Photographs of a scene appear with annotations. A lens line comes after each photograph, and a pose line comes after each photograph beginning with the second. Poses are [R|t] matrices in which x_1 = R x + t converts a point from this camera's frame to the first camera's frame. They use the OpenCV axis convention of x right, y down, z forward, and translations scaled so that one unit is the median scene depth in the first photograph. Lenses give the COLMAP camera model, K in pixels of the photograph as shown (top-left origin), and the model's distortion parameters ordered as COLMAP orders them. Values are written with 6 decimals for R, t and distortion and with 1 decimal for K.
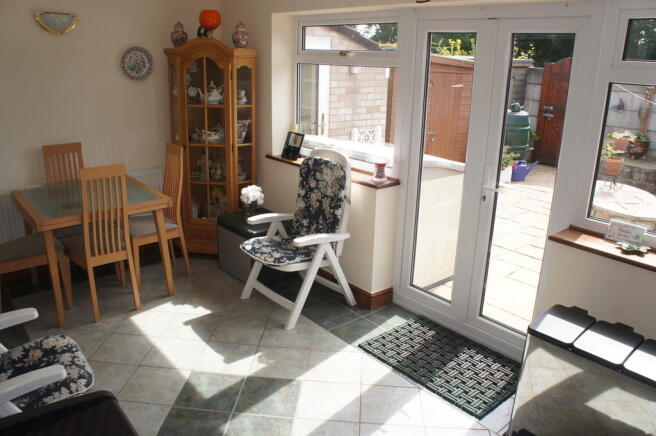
lens RADIAL K [[515.7, 0, 328.0], [0, 515.7, 218.0], [0, 0, 1]] dist [-0.170699, 0.110484]
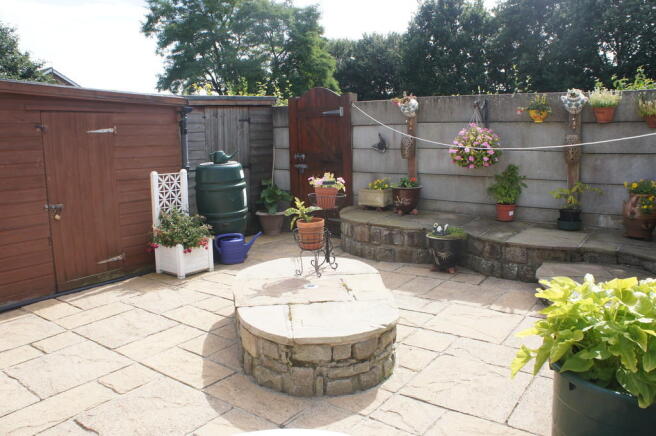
lens RADIAL K [[515.7, 0, 328.0], [0, 515.7, 218.0], [0, 0, 1]] dist [-0.170699, 0.110484]
pose [[0.971723, -0.078620, 0.222649, 0.383143], [0.108519, 0.986154, -0.125397, -0.036910], [-0.209707, 0.146013, 0.966800, 0.326991]]
